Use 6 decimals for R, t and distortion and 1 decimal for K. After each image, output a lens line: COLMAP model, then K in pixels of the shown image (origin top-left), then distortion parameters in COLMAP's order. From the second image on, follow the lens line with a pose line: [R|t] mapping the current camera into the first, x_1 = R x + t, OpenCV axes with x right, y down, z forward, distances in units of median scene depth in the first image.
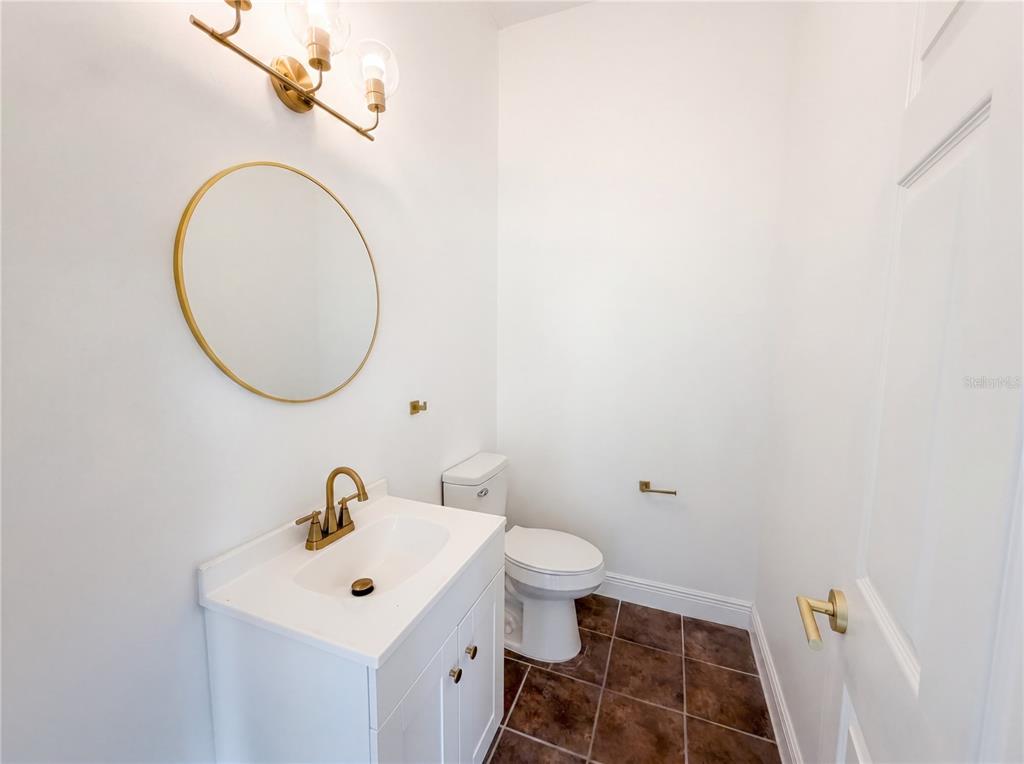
lens RADIAL K [[407.0, 0, 510.4], [0, 407.0, 379.2], [0, 0, 1]] dist [-0.000044, 0.000053]
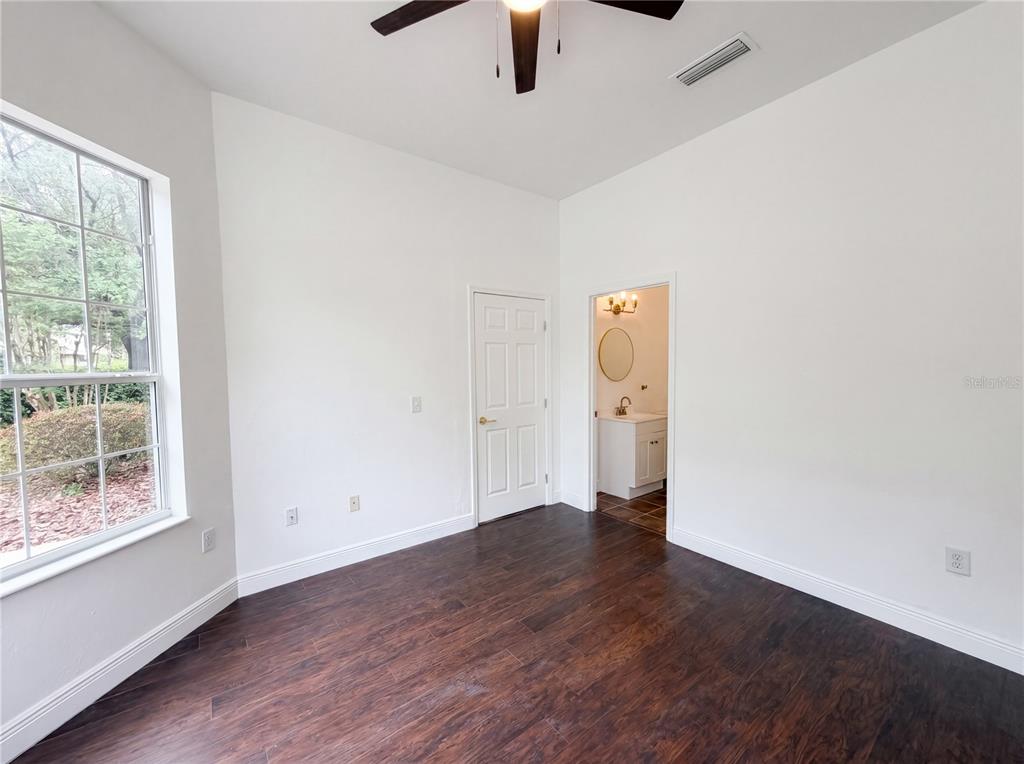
lens RADIAL K [[407.0, 0, 510.4], [0, 407.0, 379.2], [0, 0, 1]] dist [-0.000044, 0.000053]
pose [[0.854204, 0.011662, -0.519807, 0.736606], [-0.037975, 0.998478, -0.040005, 0.239079], [0.518549, 0.053912, 0.853347, -3.129373]]
